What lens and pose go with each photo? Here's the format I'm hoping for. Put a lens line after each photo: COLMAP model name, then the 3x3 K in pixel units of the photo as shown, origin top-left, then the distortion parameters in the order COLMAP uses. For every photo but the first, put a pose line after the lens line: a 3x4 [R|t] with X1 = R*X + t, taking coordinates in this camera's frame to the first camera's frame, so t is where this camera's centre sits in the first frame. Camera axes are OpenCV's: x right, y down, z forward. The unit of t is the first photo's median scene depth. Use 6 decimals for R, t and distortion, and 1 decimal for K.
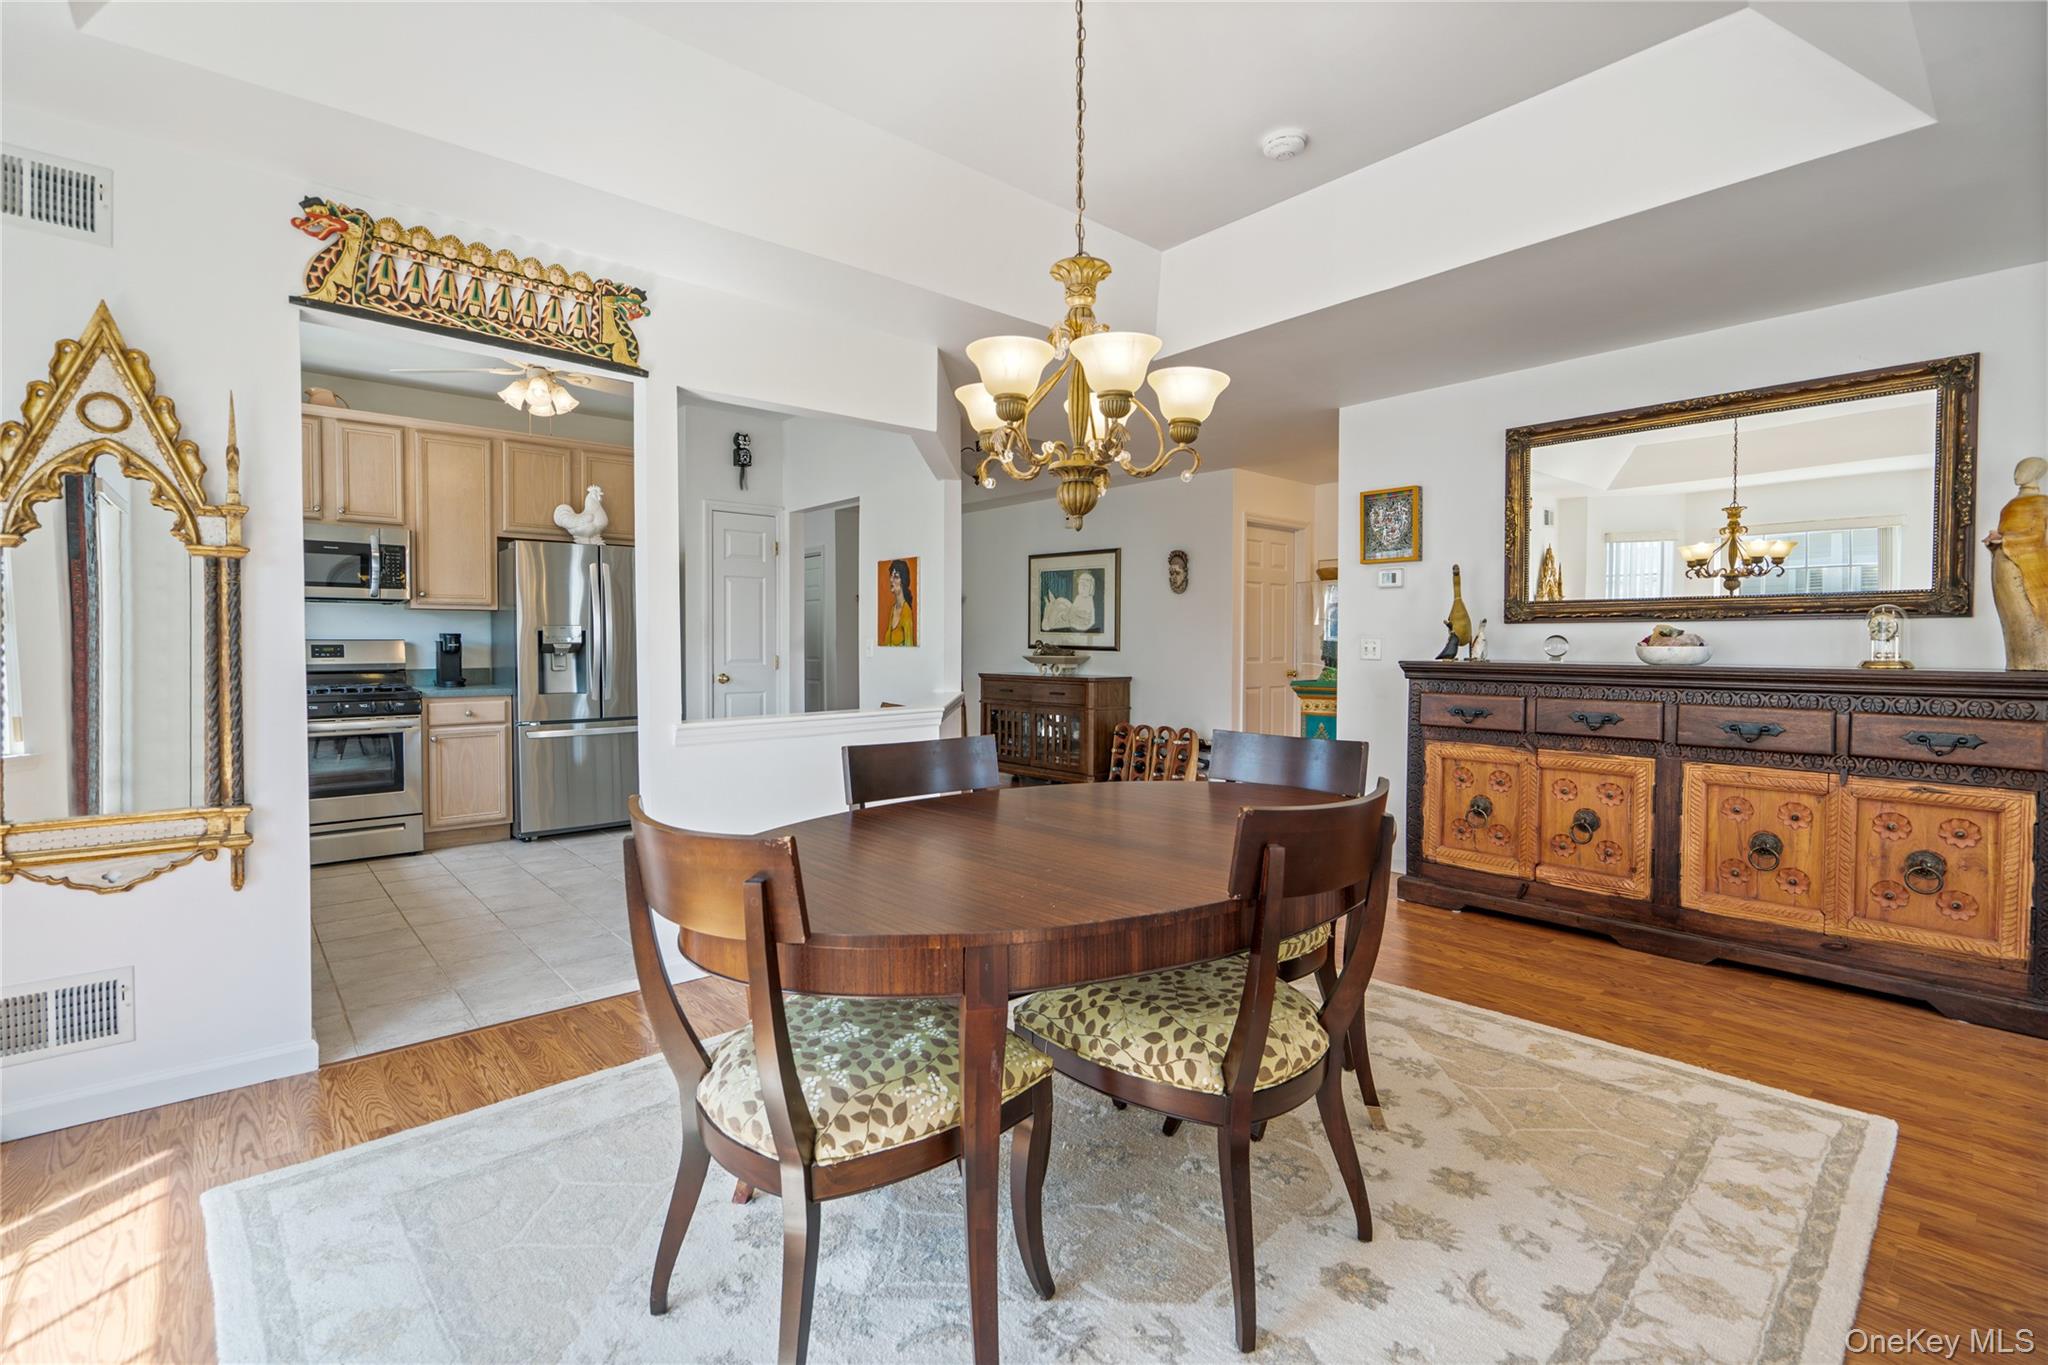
lens RADIAL K [[933.7, 0, 1004.4], [0, 933.7, 669.0], [0, 0, 1]] dist [-0.011125, 0.003338]
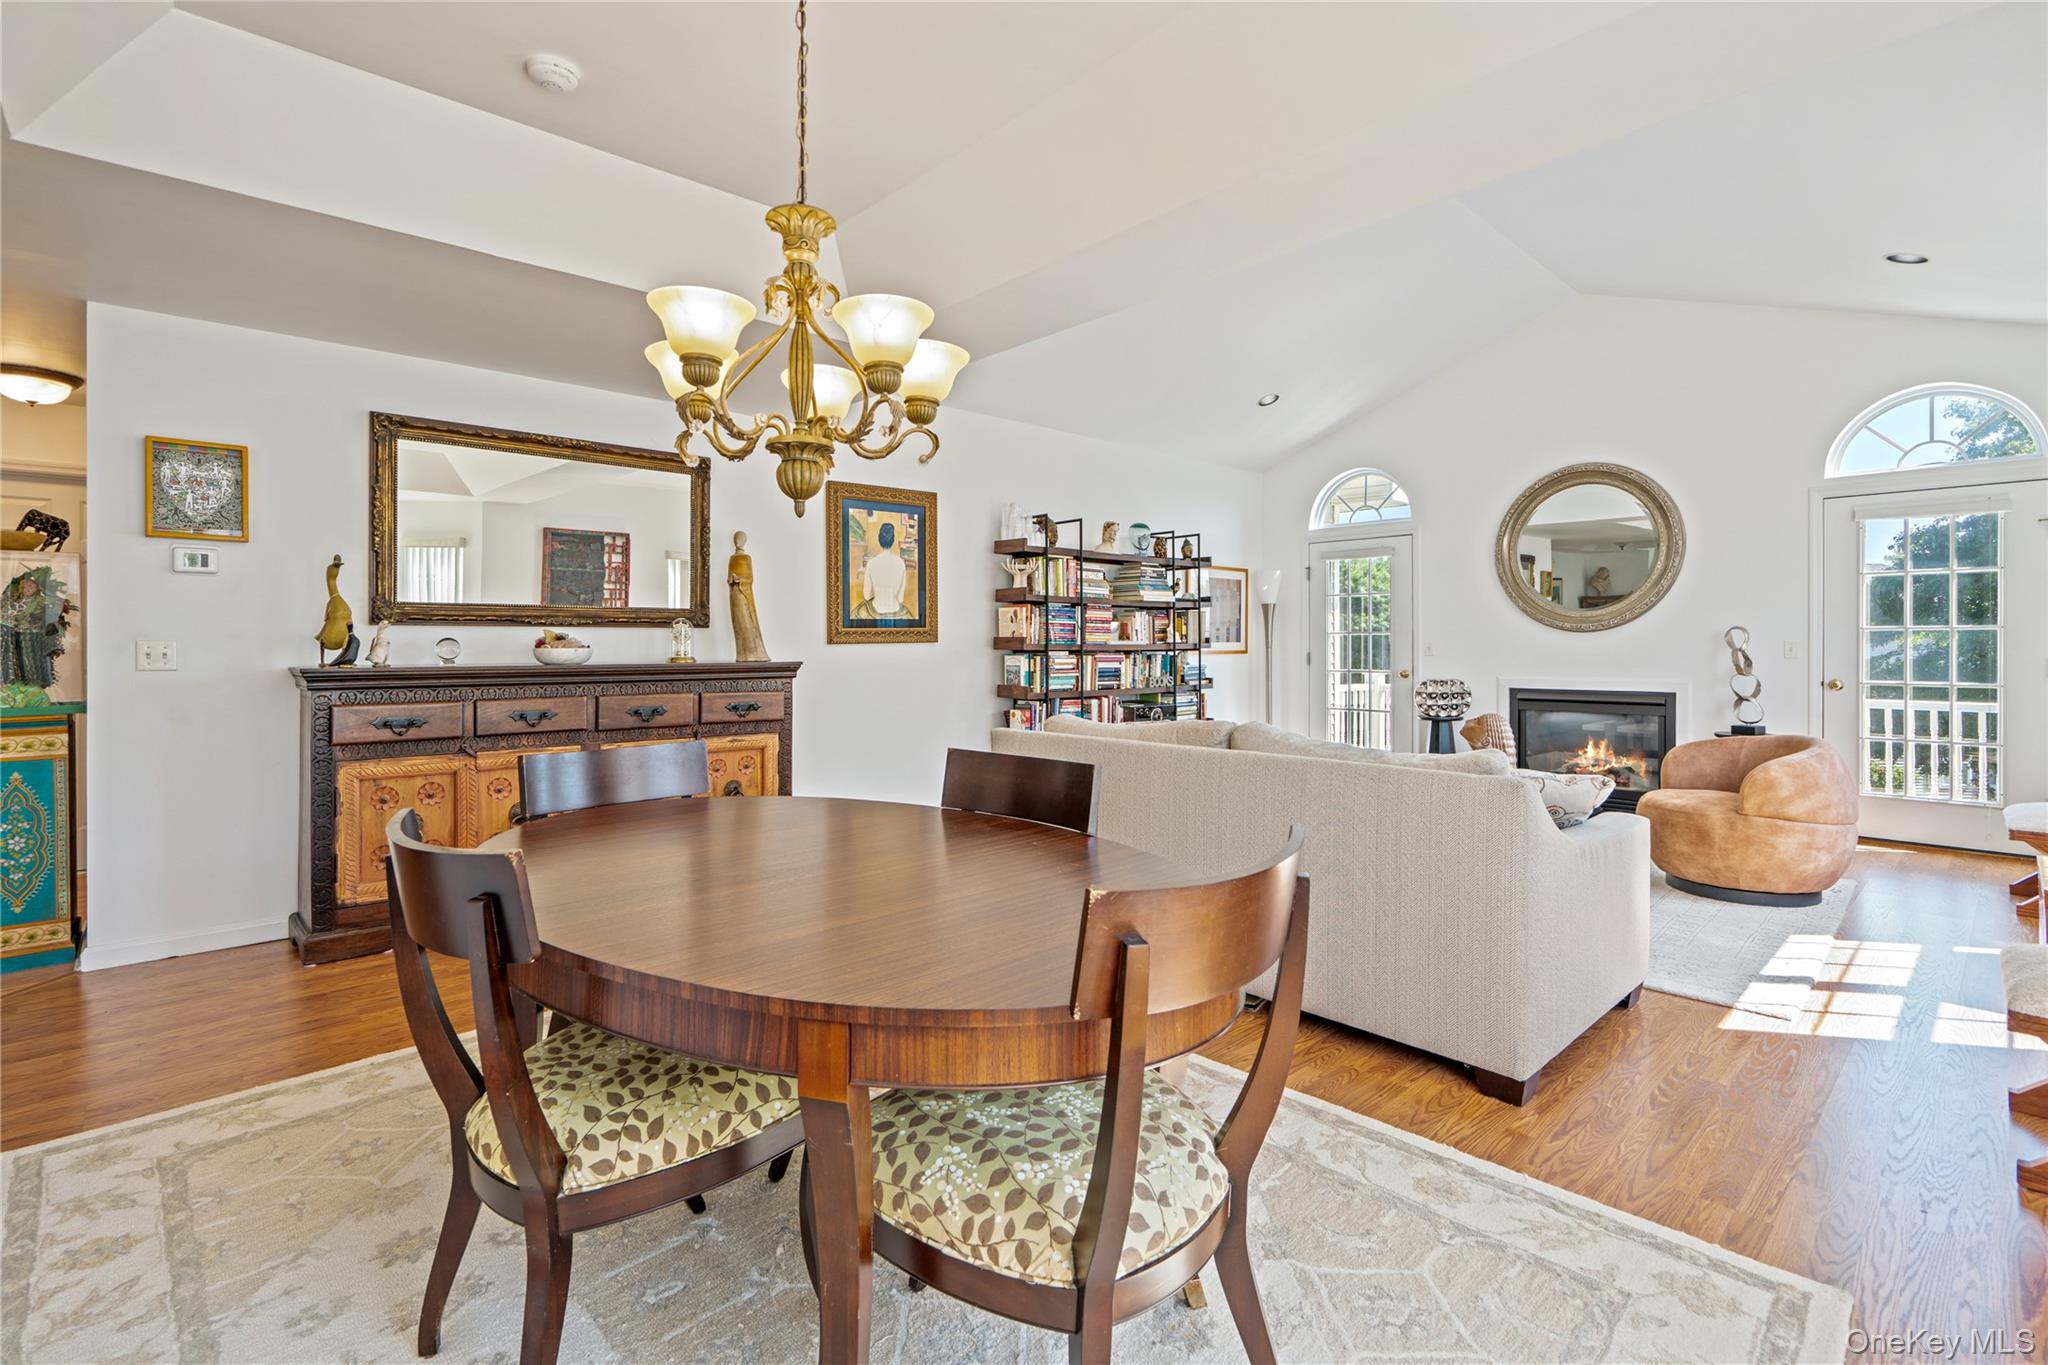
lens RADIAL K [[933.7, 0, 999.8], [0, 933.7, 656.1], [0, 0, 1]] dist [-0.011125, 0.003338]
pose [[-0.035222, -0.015245, 0.999263, -0.314273], [0.028537, 0.999461, 0.016254, -0.012347], [-0.998972, 0.029089, -0.034768, 0.341118]]
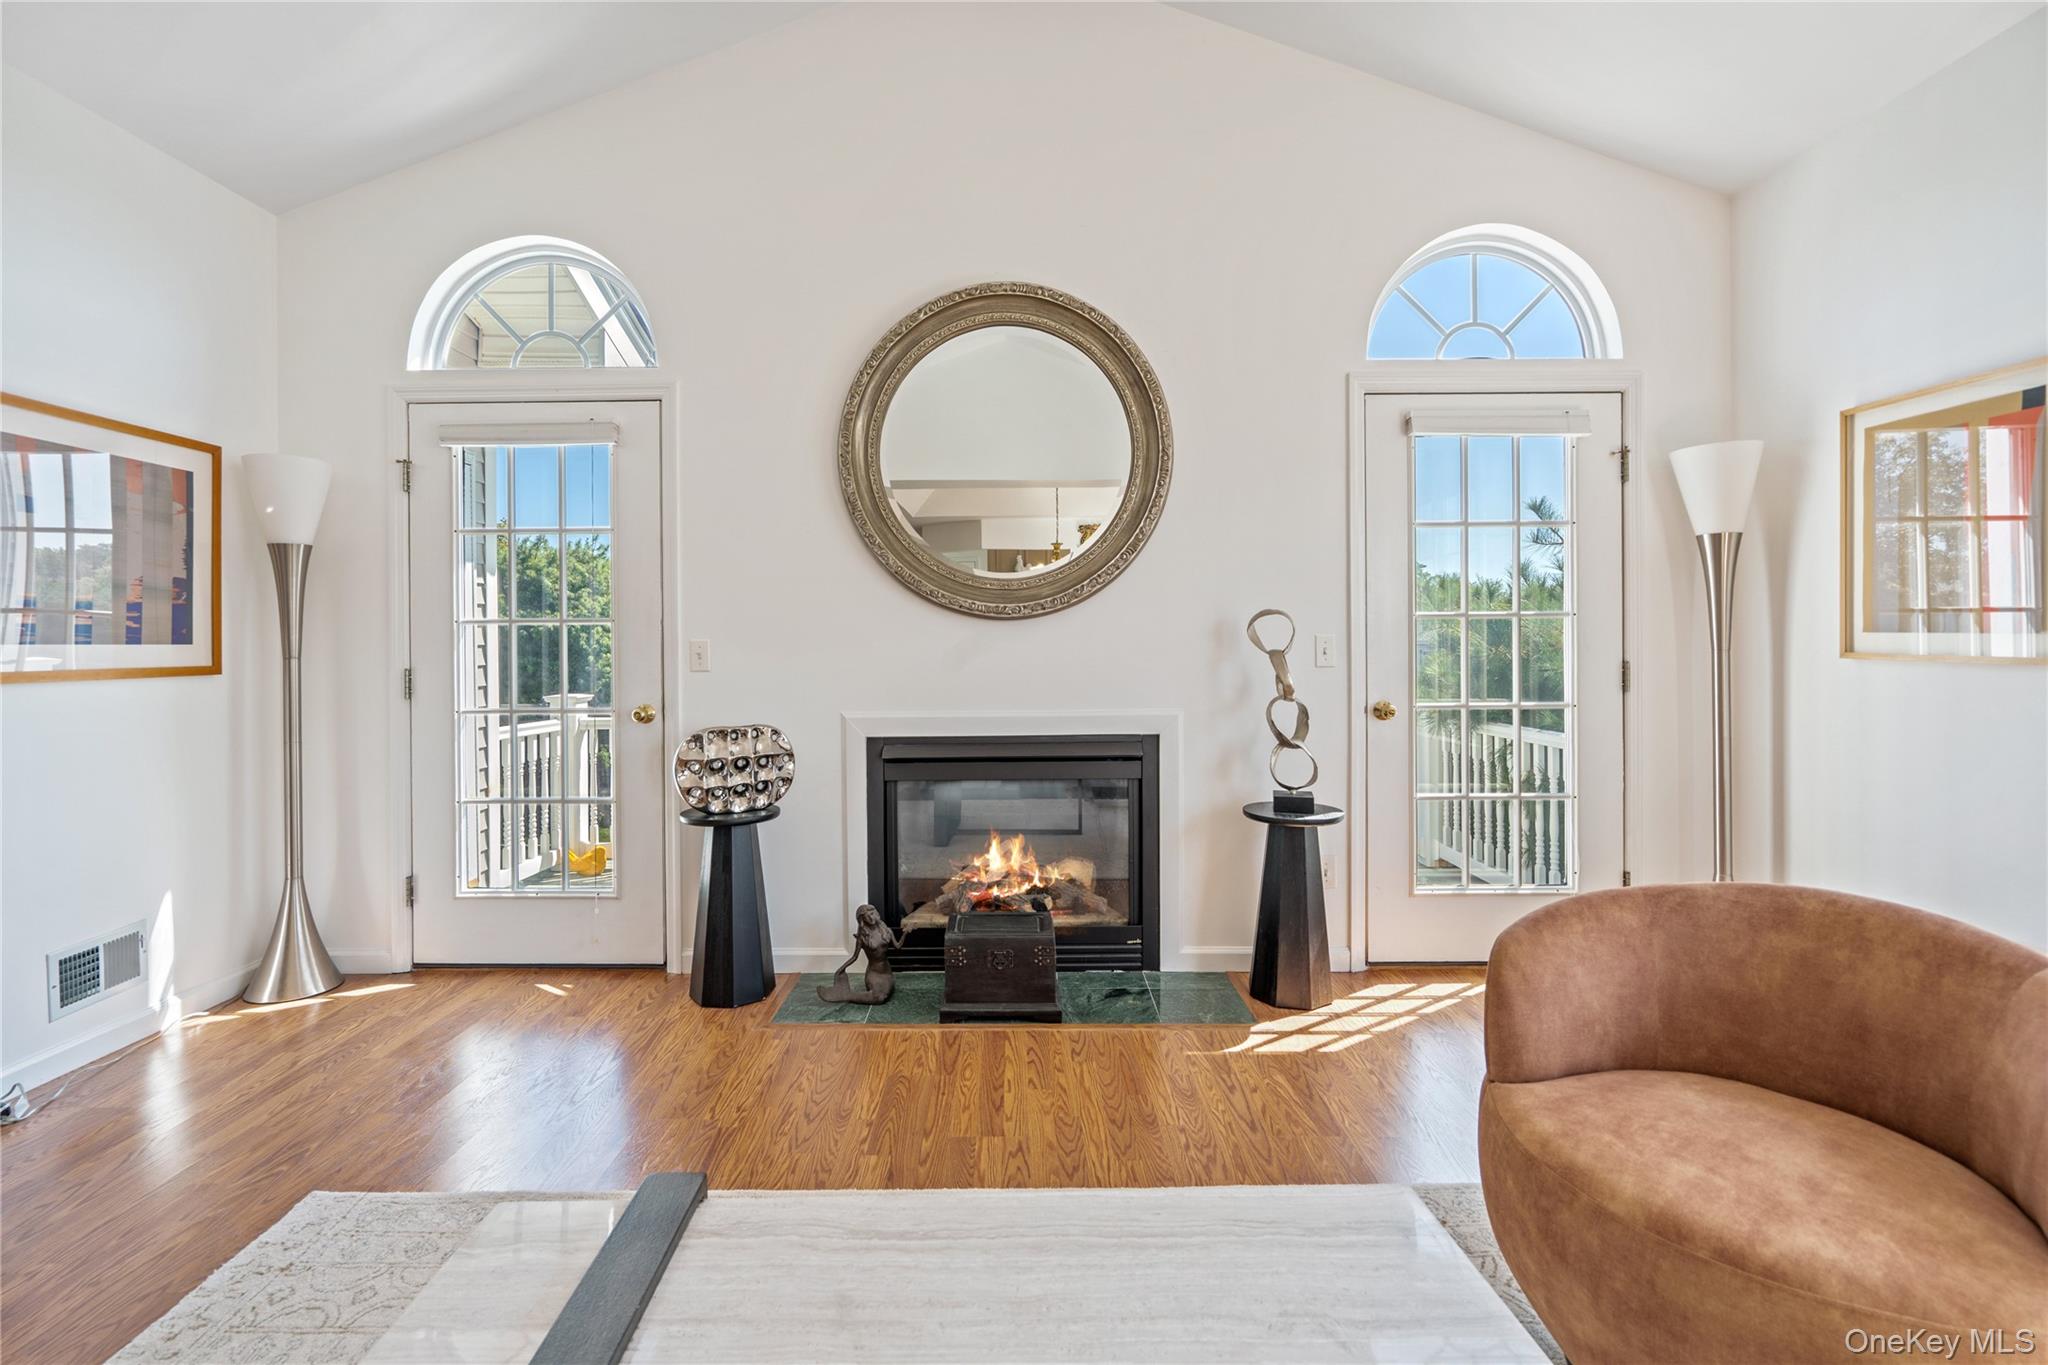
lens RADIAL K [[933.7, 0, 995.0], [0, 933.7, 656.3], [0, 0, 1]] dist [-0.011125, 0.003338]
pose [[-0.757170, -0.003643, 0.653208, 0.493627], [0.022991, 0.999216, 0.032223, 0.001699], [-0.652813, 0.039416, -0.756493, -0.004873]]
